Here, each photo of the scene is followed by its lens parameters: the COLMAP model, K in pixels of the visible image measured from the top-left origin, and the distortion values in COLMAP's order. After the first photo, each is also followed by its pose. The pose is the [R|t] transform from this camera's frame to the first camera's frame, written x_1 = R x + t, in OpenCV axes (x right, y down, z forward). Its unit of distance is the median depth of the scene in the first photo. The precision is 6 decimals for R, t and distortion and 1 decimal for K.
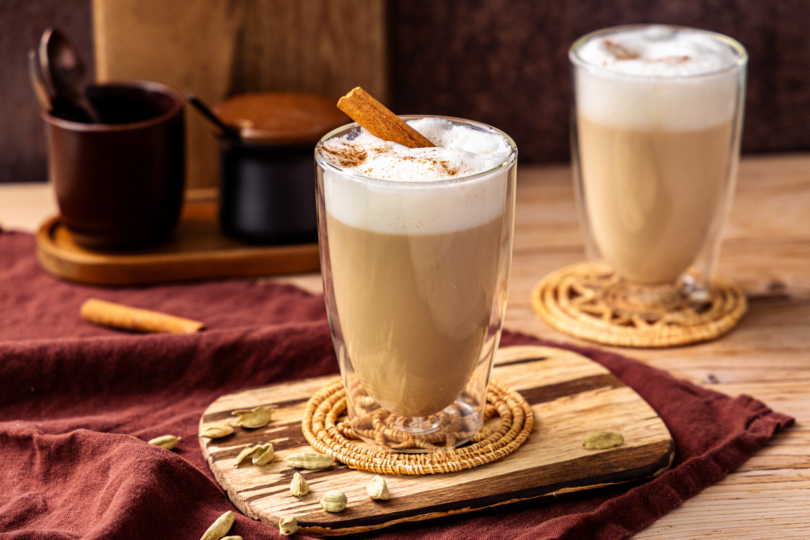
lens RADIAL K [[2340.0, 0, 397.1], [0, 2340.0, 269.5], [0, 0, 1]] dist [0.314690, 0.000000]
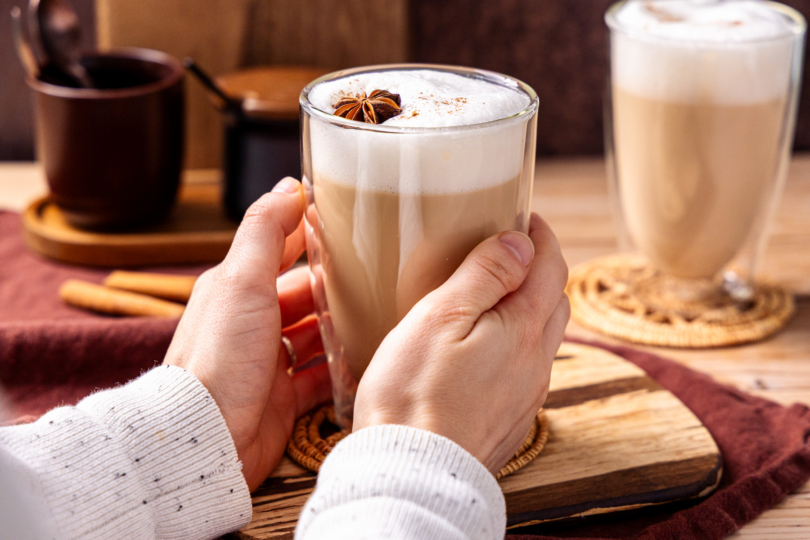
lens RADIAL K [[1937.0, 0, 412.2], [0, 1937.0, 272.8], [0, 0, 1]] dist [0.181837, 0.000000]
pose [[0.999665, 0.023743, -0.010279, 0.009184], [-0.023856, 0.999654, -0.011042, 0.015169], [0.010013, 0.011284, 0.999886, 0.255538]]
